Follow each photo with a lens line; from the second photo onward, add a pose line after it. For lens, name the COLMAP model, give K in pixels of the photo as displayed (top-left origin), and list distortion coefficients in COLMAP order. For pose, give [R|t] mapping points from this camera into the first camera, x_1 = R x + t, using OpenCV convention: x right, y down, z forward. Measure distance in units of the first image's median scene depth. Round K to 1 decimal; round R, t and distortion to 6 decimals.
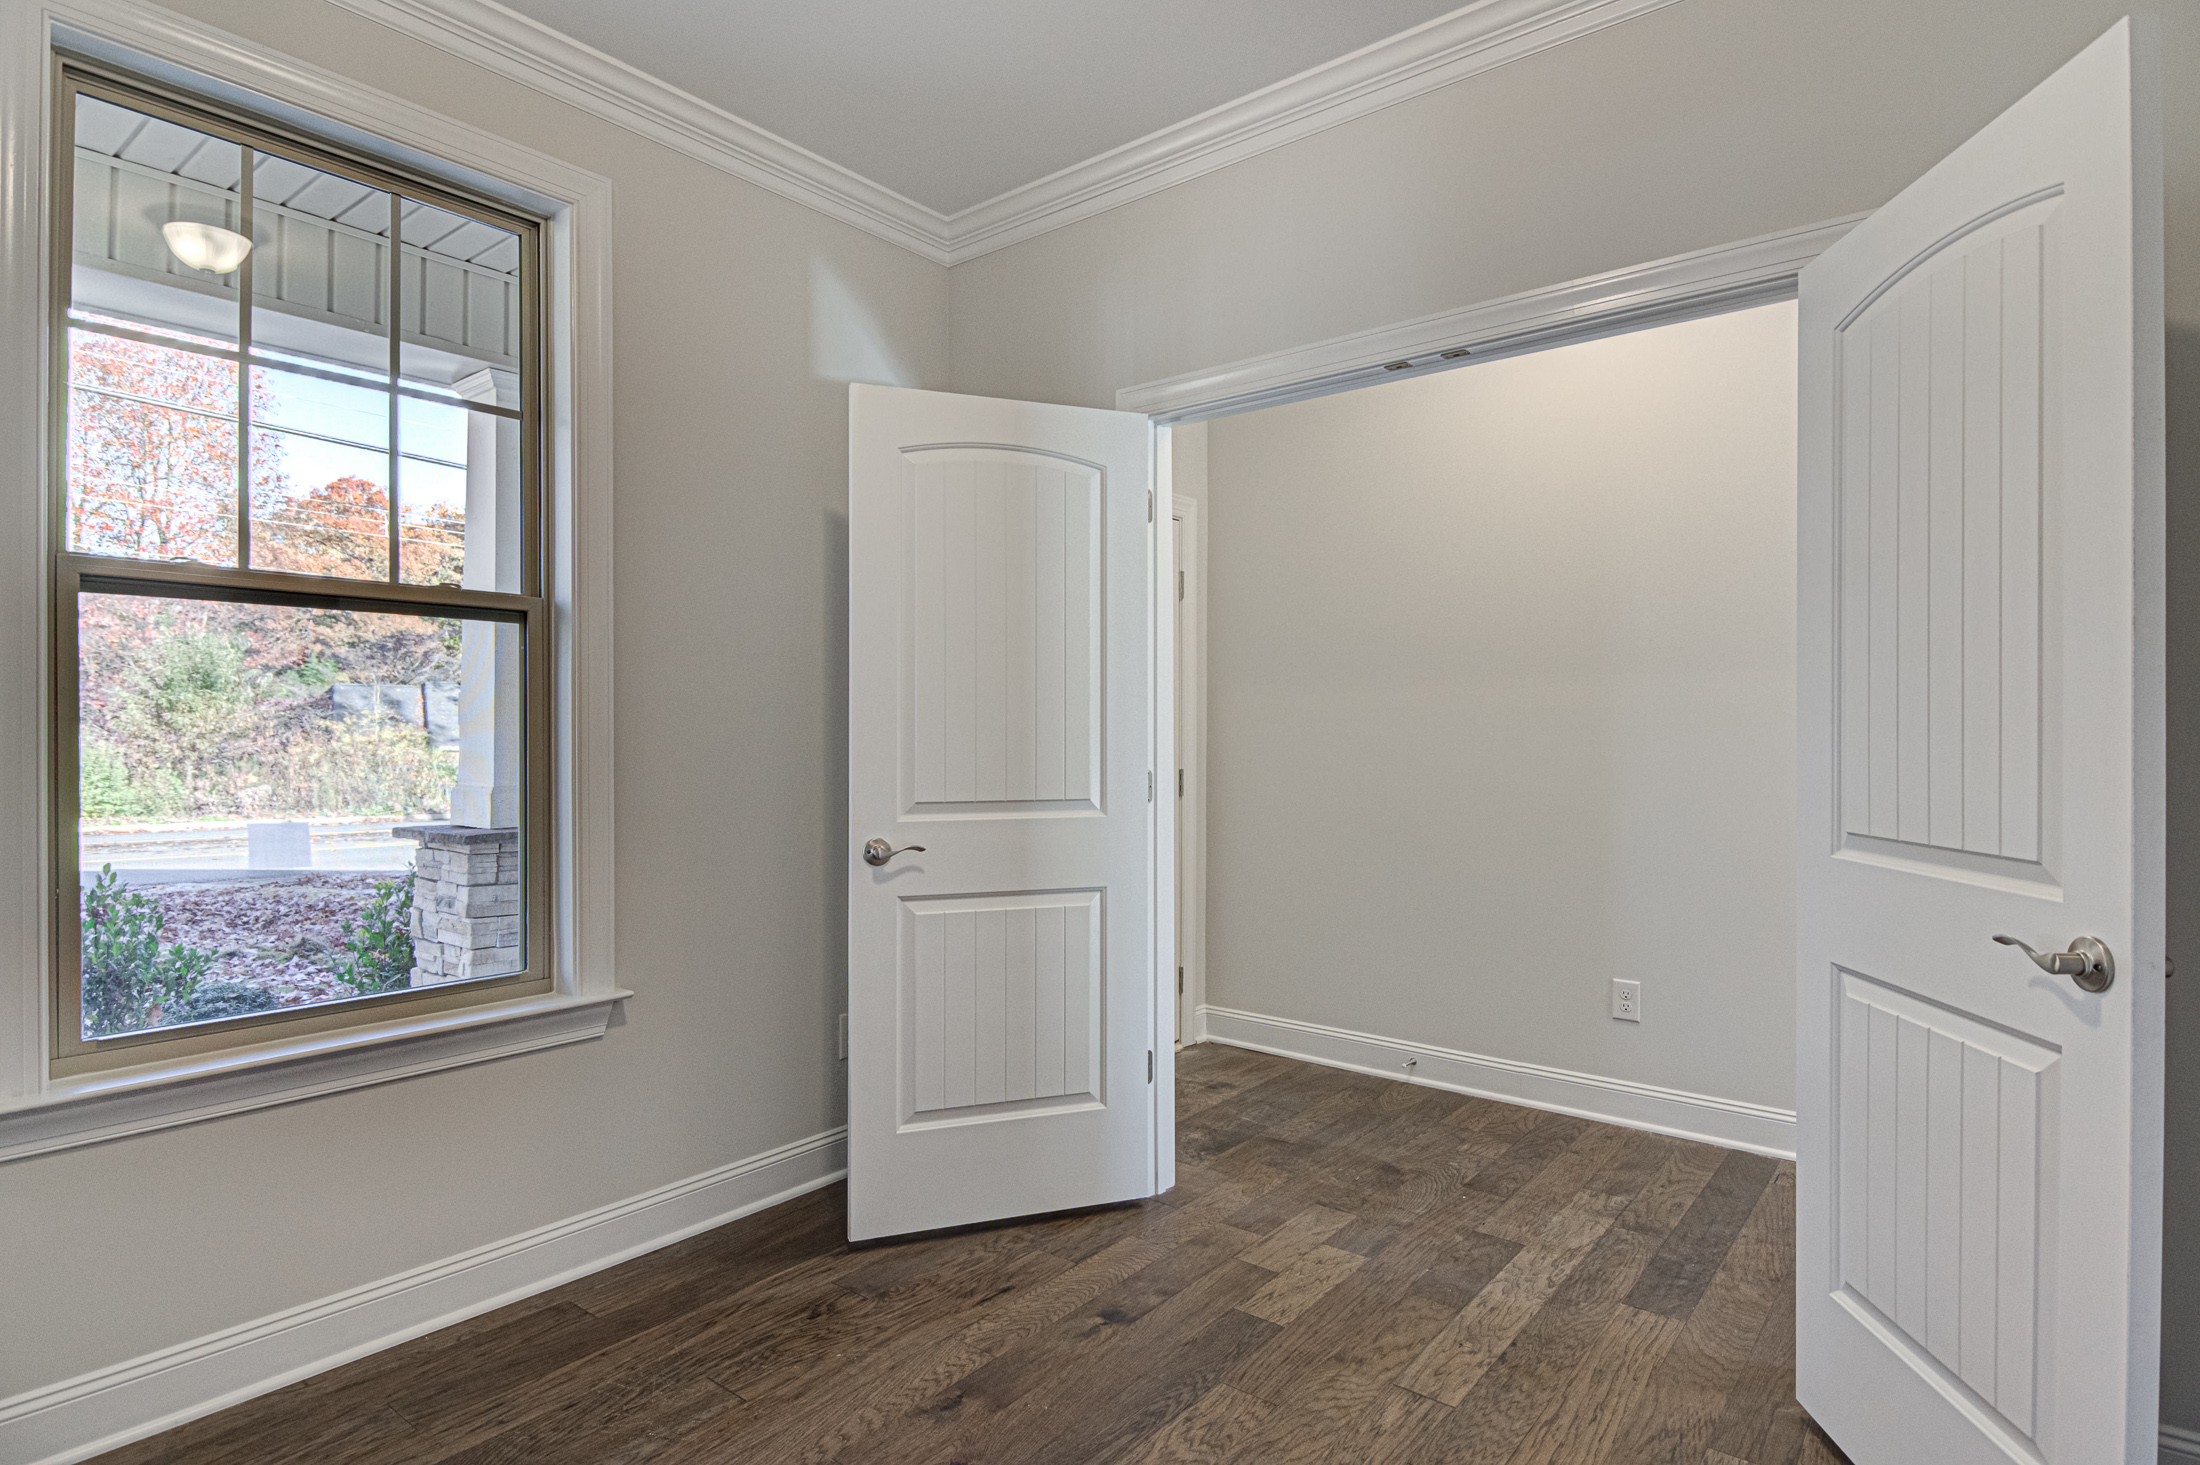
lens RADIAL K [[1162.8, 0, 1106.5], [0, 1162.8, 734.2], [0, 0, 1]] dist [0.003409, -0.001213]
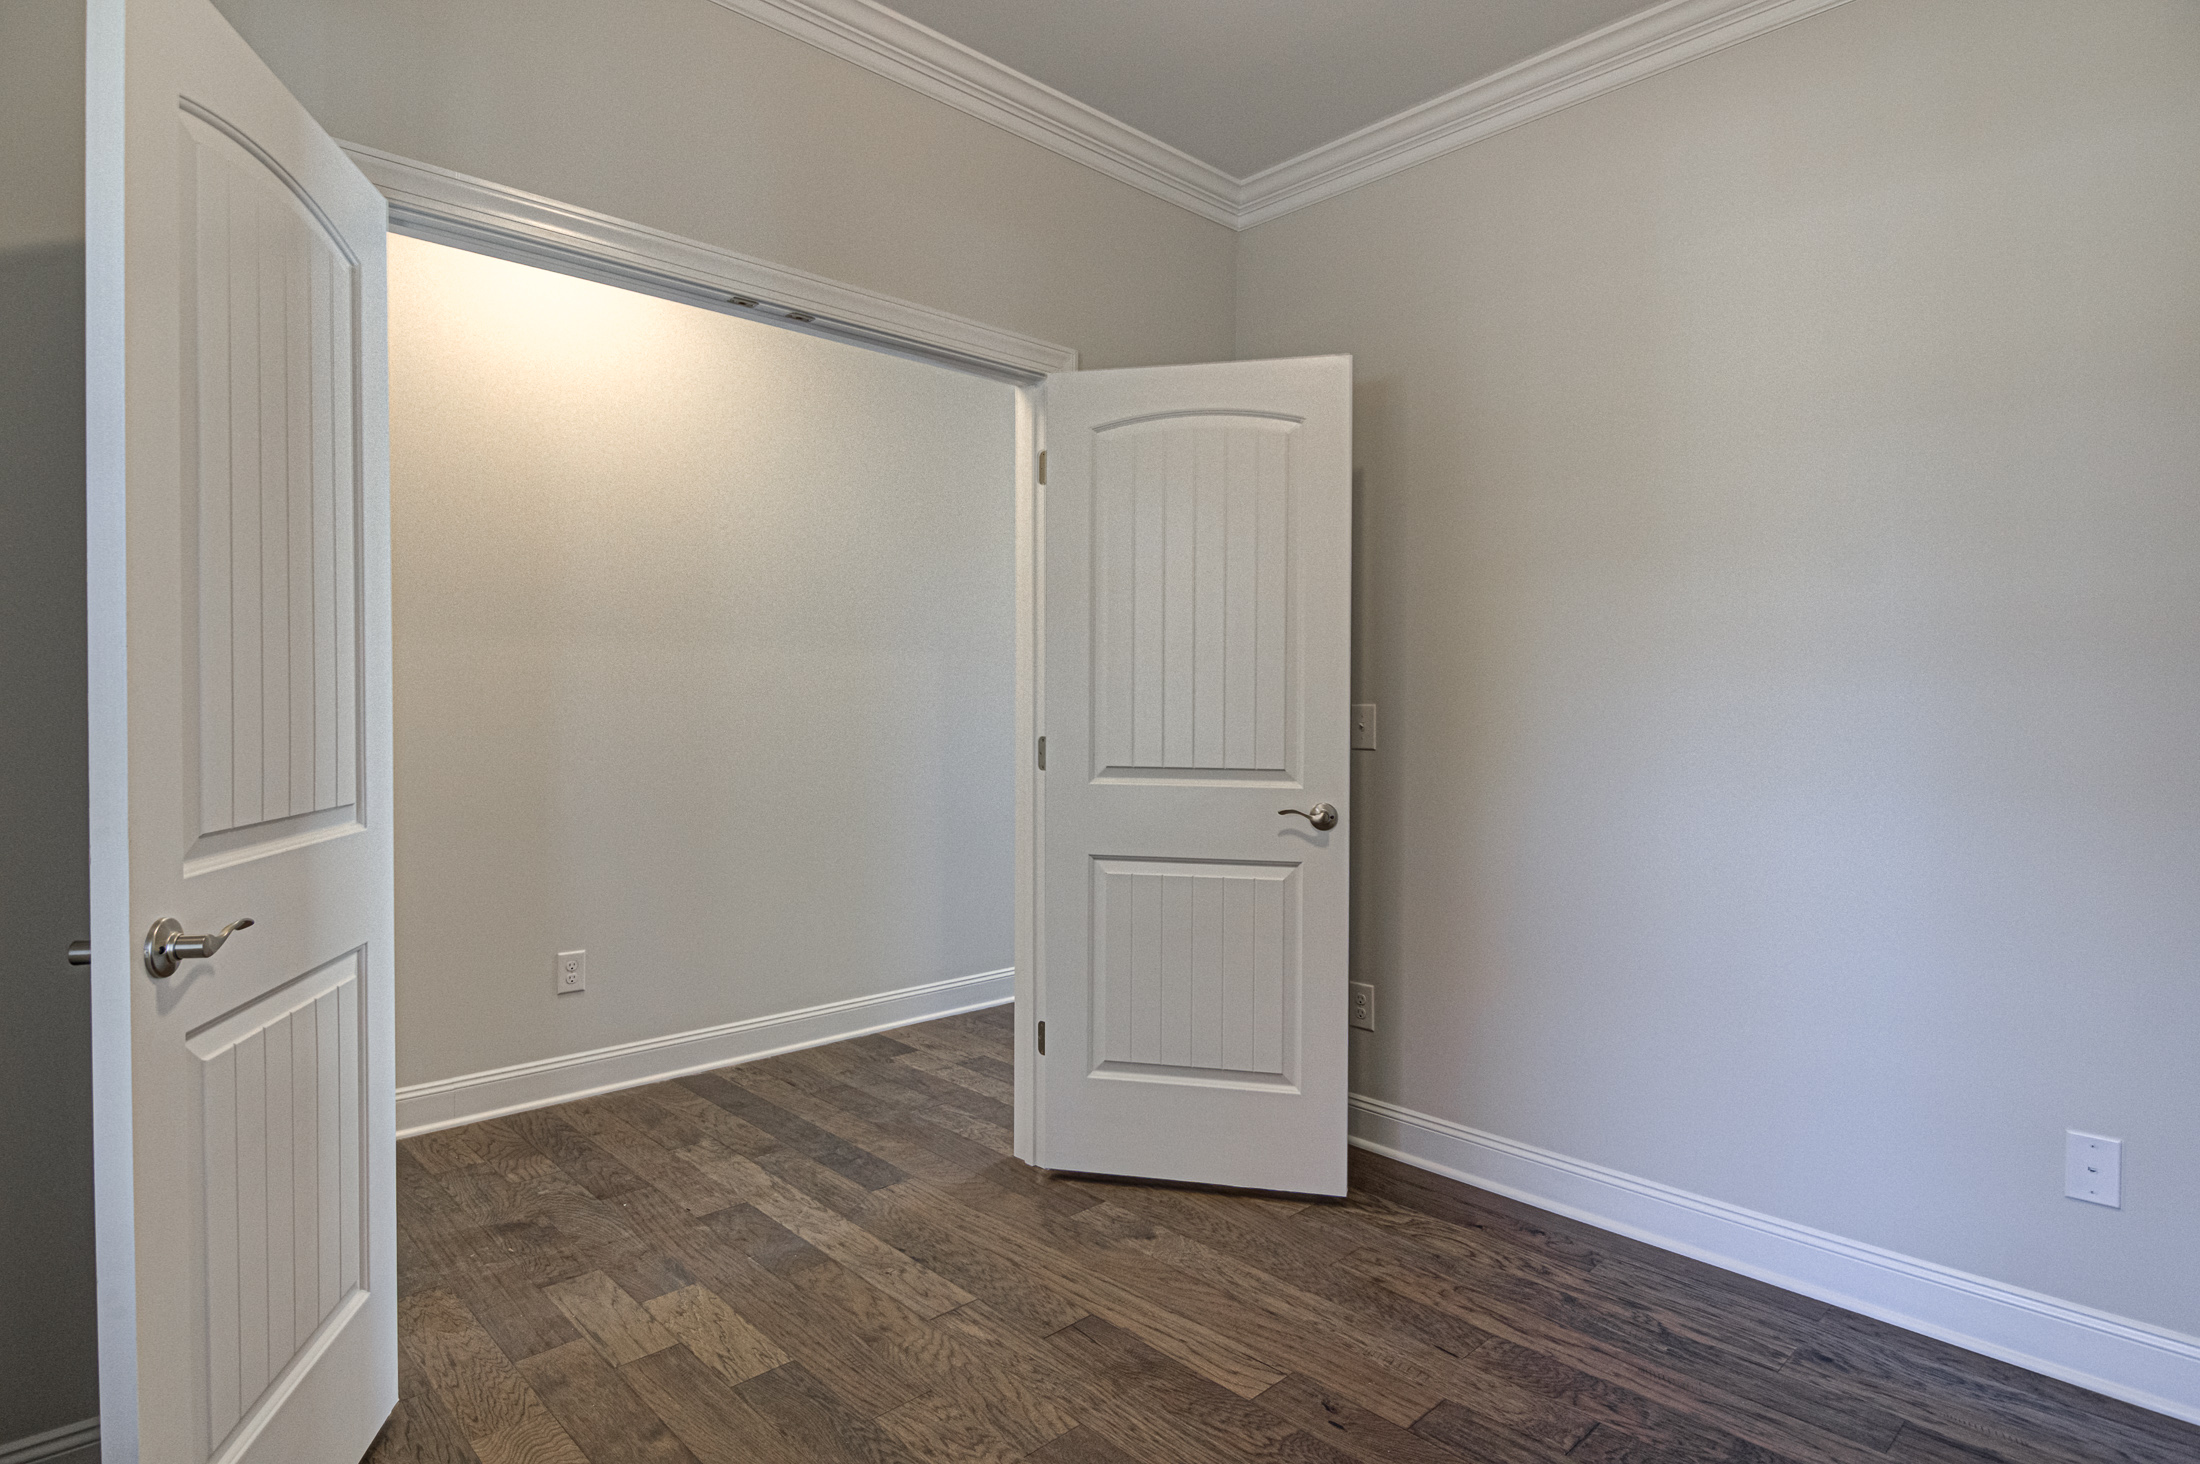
lens RADIAL K [[1162.8, 0, 1106.5], [0, 1162.8, 733.7], [0, 0, 1]] dist [0.003409, -0.001213]
pose [[0.128709, -0.024625, 0.991377, -0.634488], [-0.004203, 0.999669, 0.025377, 0.002418], [-0.991673, -0.007433, 0.128563, 0.593836]]
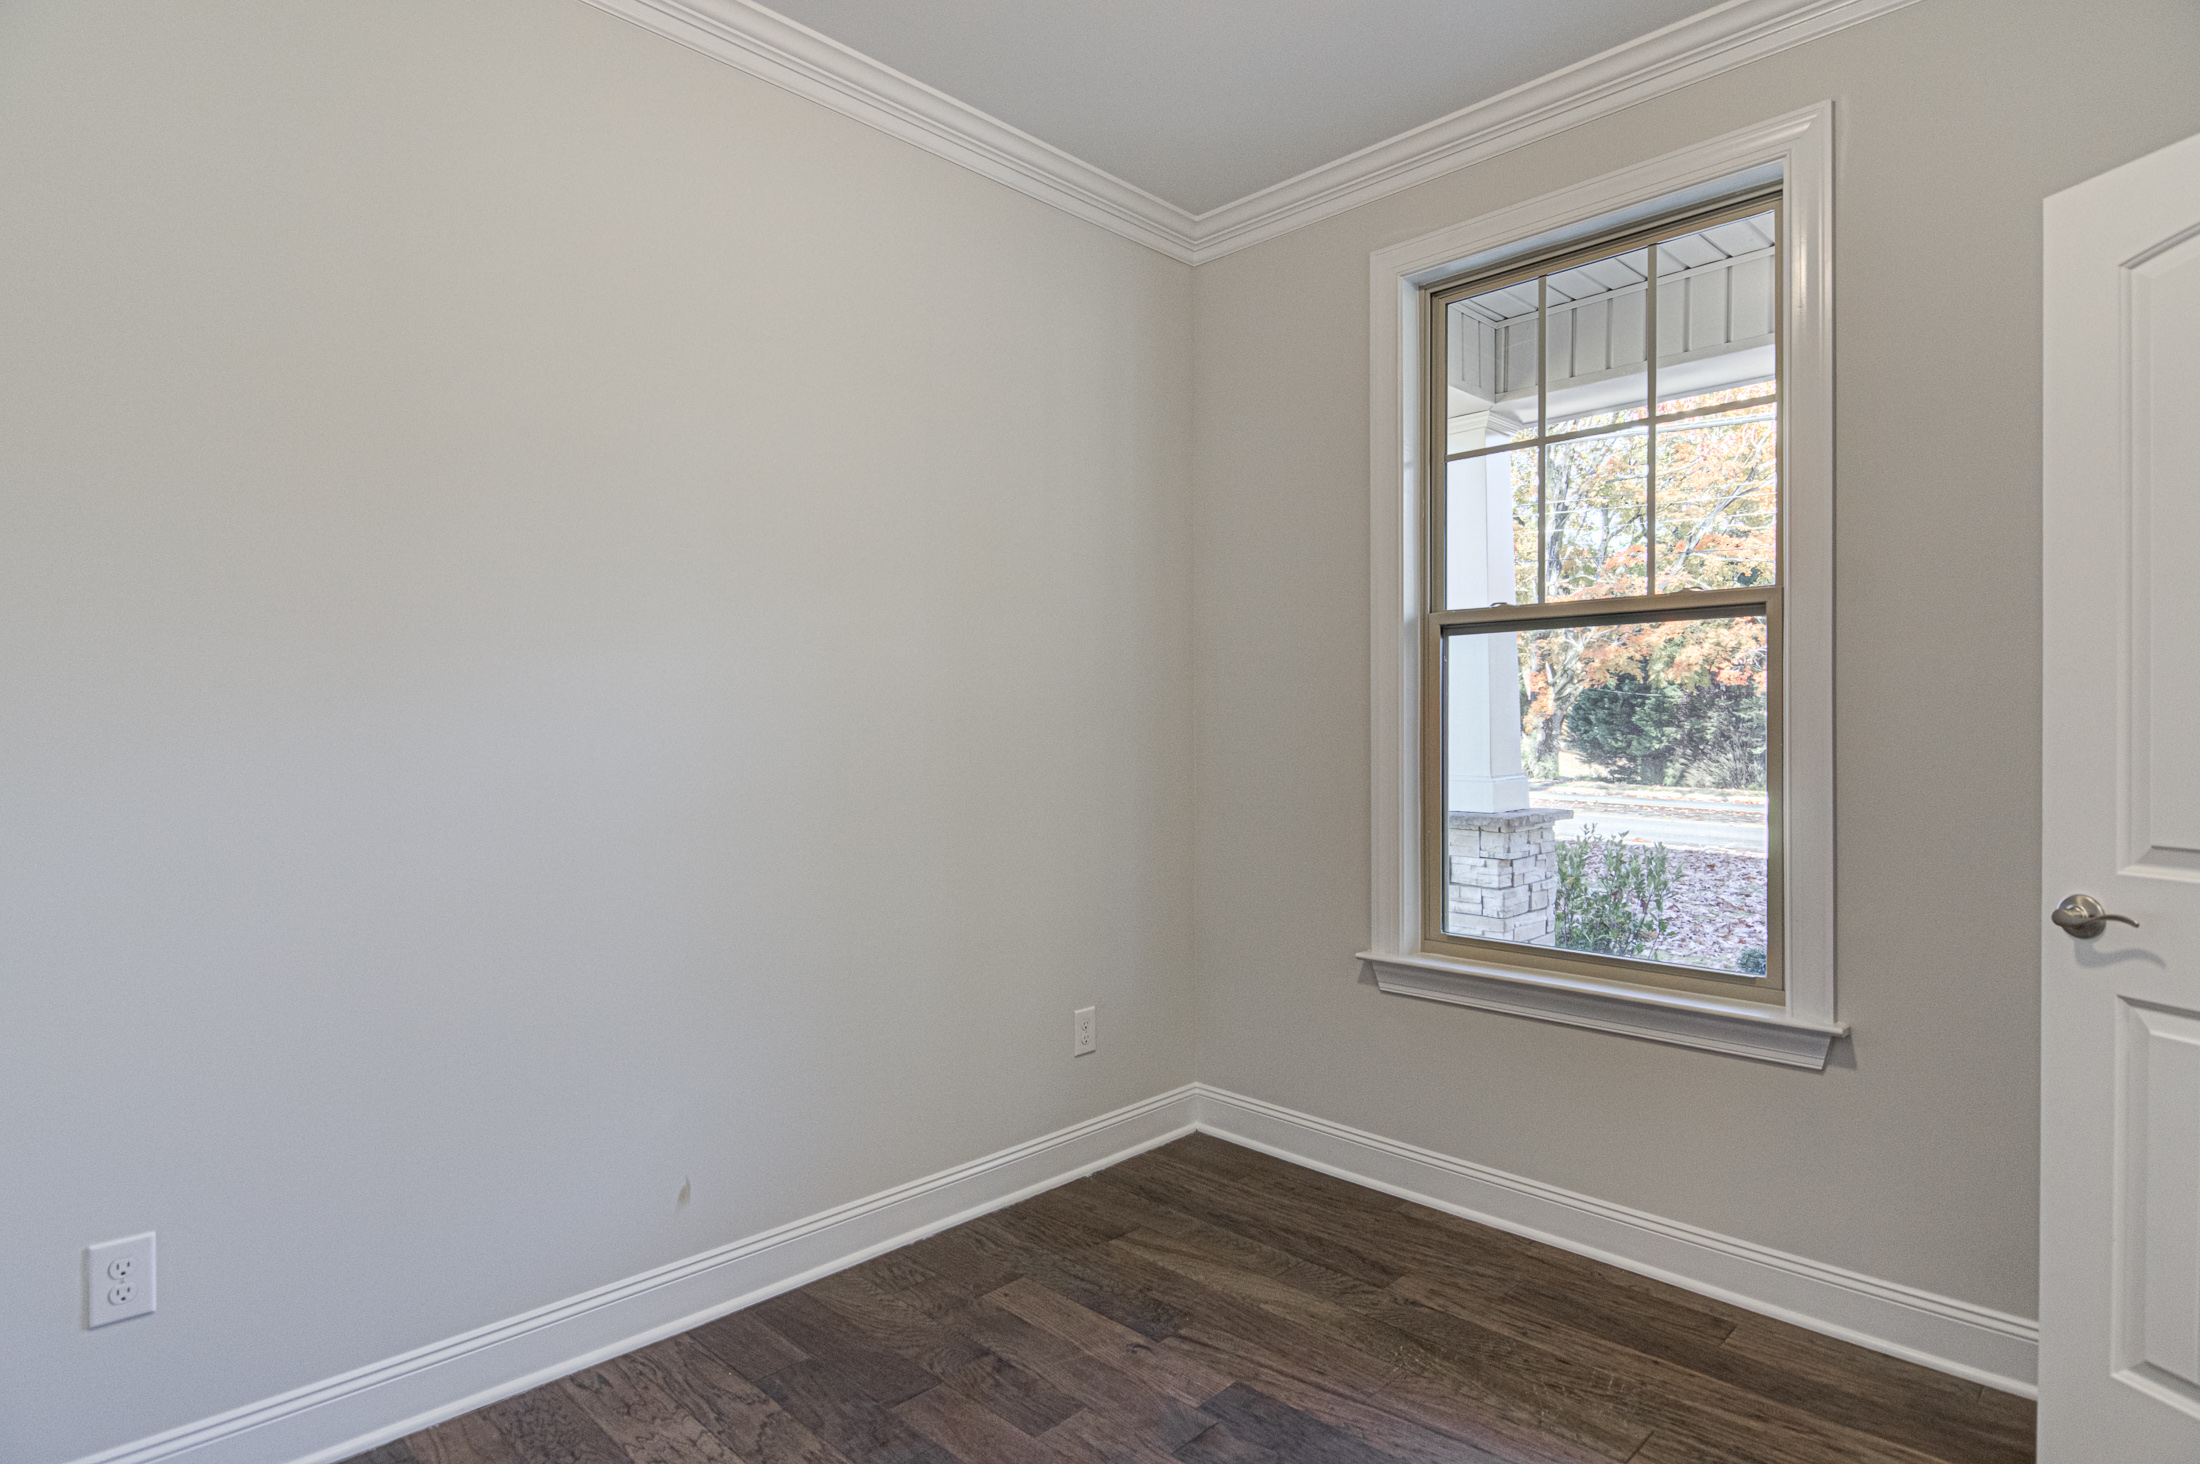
lens RADIAL K [[1162.8, 0, 1106.5], [0, 1162.8, 733.7], [0, 0, 1]] dist [0.003409, -0.001213]
pose [[-0.104604, 0.004696, -0.994503, 0.511703], [0.001743, 0.999988, 0.004539, -0.002953], [0.994512, -0.001258, -0.104611, 0.555287]]
